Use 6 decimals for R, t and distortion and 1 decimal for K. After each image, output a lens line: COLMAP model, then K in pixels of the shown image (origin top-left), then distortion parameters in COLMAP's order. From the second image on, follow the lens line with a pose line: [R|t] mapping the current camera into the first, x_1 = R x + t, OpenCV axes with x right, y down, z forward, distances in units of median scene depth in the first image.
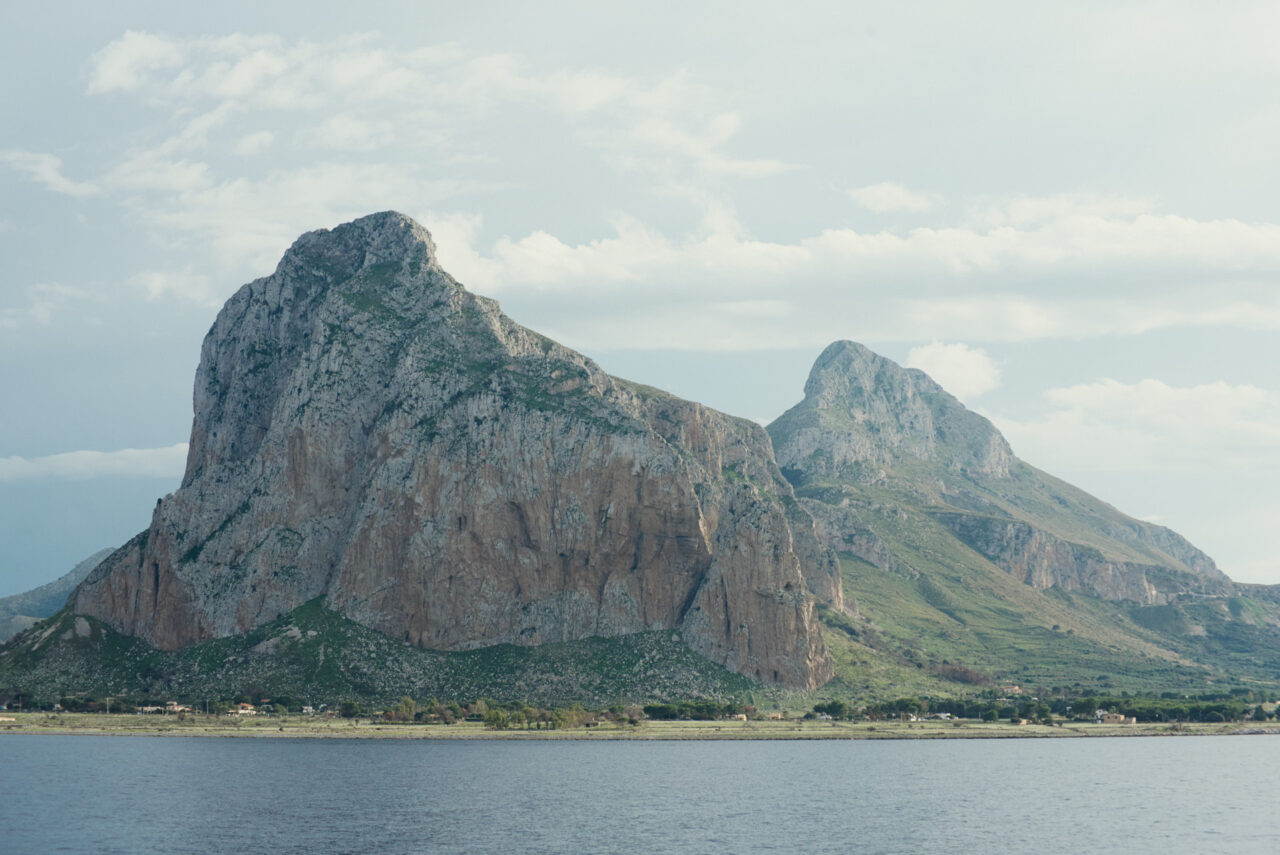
lens RADIAL K [[2489.6, 0, 640.0], [0, 2489.6, 427.5], [0, 0, 1]] dist [-0.213989, -0.049387]
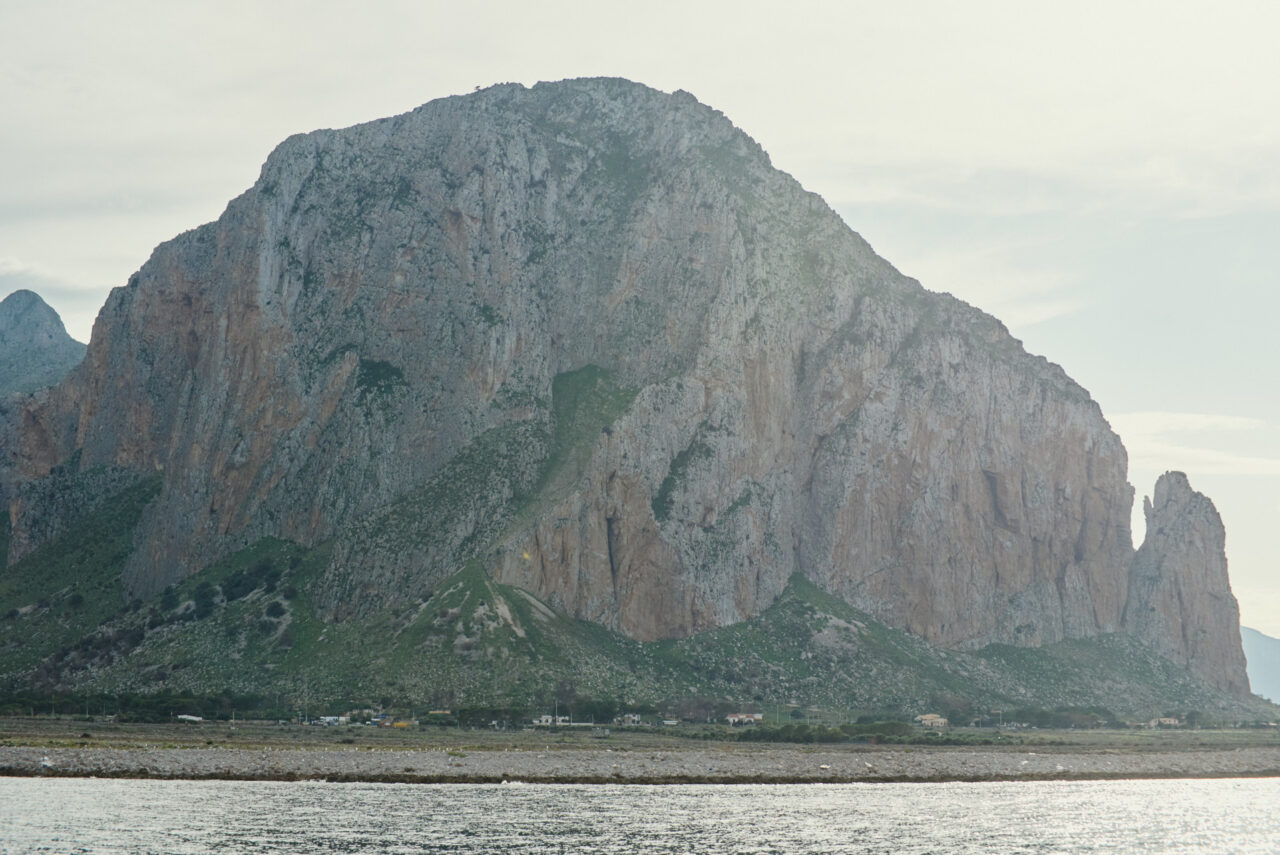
lens RADIAL K [[2489.6, 0, 640.0], [0, 2489.6, 427.5], [0, 0, 1]] dist [-0.213989, -0.049387]
pose [[0.713179, 0.091217, 0.695022, -0.696926], [-0.085081, 0.995431, -0.043341, 0.060413], [-0.695800, -0.028223, 0.717681, 0.490723]]
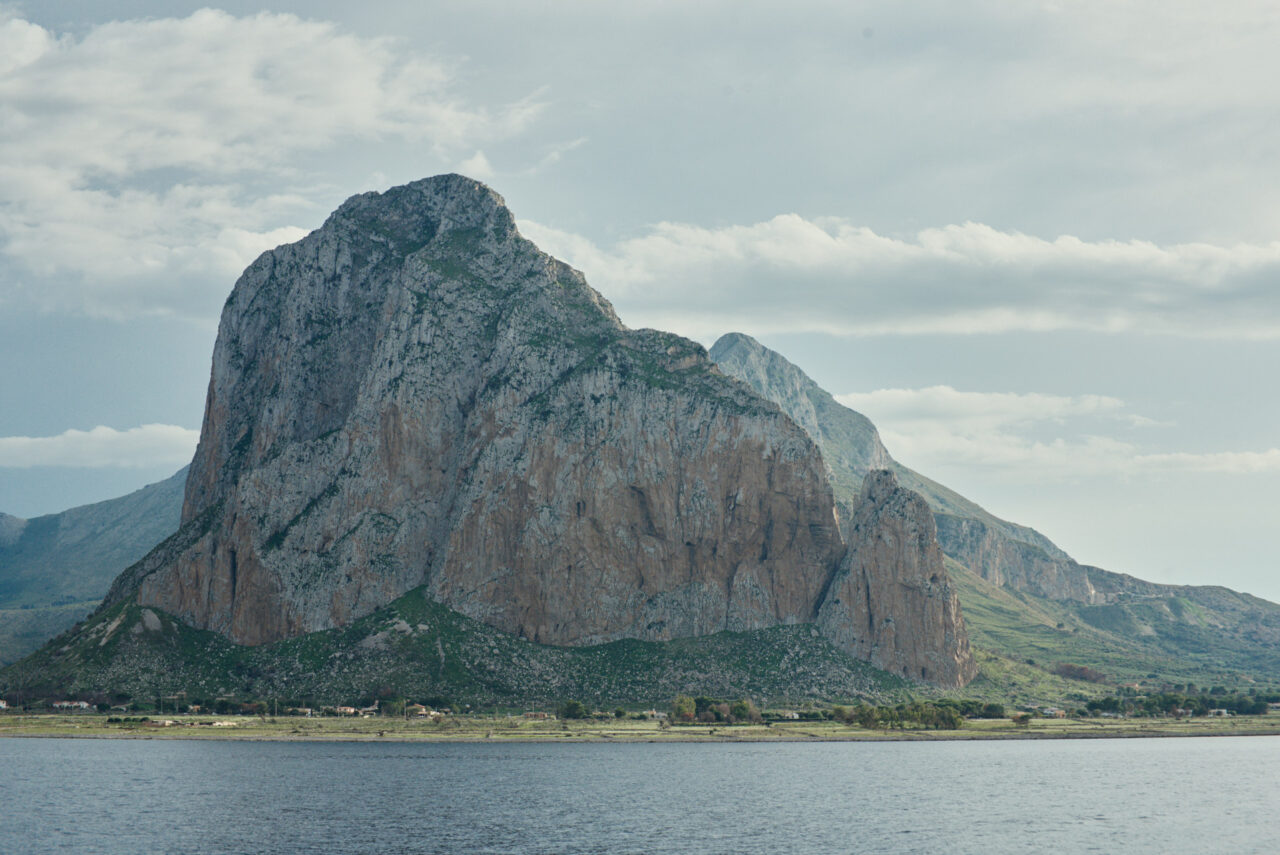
lens RADIAL K [[2489.6, 0, 640.0], [0, 2489.6, 427.5], [0, 0, 1]] dist [-0.213989, -0.049387]
pose [[0.990610, 0.014623, 0.135937, -0.174560], [-0.014449, 0.999893, -0.002260, 0.009889], [-0.135955, 0.000274, 0.990715, 0.077165]]
